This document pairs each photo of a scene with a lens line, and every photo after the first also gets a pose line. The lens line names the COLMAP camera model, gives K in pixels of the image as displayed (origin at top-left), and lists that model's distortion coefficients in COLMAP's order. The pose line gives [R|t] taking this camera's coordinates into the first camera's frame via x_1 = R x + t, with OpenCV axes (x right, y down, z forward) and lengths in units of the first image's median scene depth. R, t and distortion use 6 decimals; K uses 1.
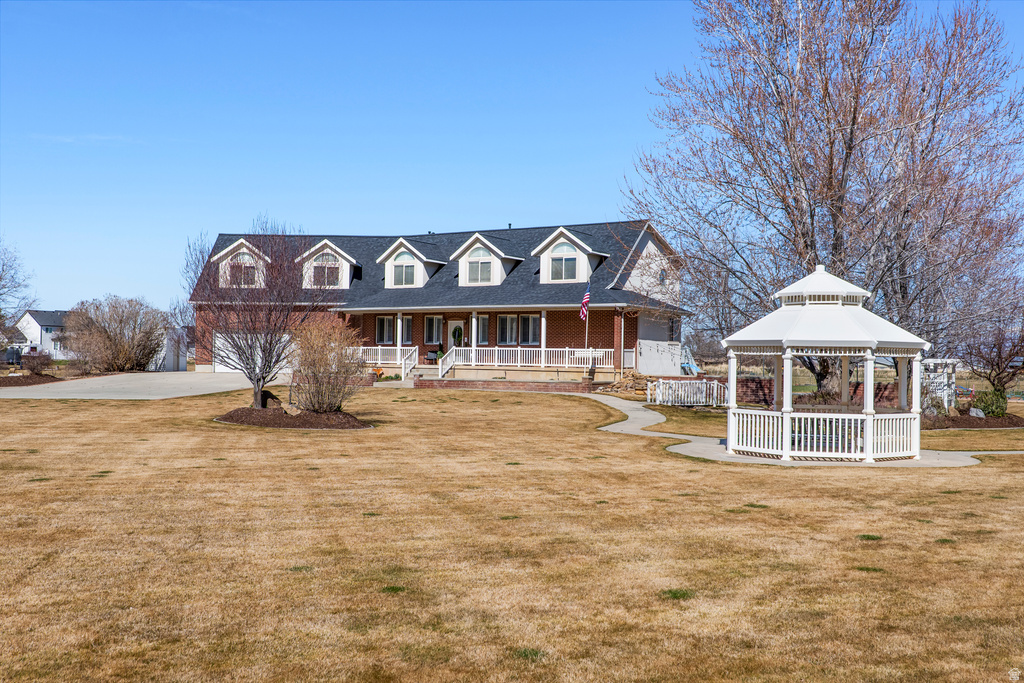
lens RADIAL K [[992.0, 0, 512.0], [0, 992.0, 341.5], [0, 0, 1]] dist [-0.005948, -0.000349]
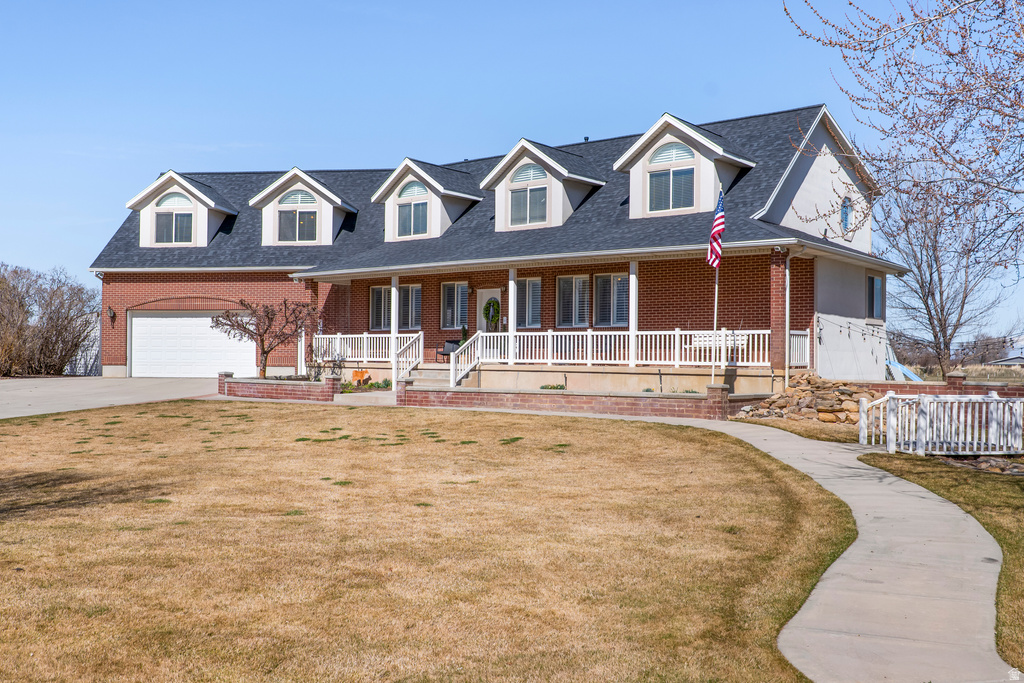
lens RADIAL K [[992.0, 0, 512.0], [0, 992.0, 341.5], [0, 0, 1]] dist [-0.005948, -0.000349]
pose [[0.992841, -0.006796, -0.119247, 0.028879], [0.006525, 0.999975, -0.002669, 0.012708], [0.119262, 0.001872, 0.992861, 0.434976]]
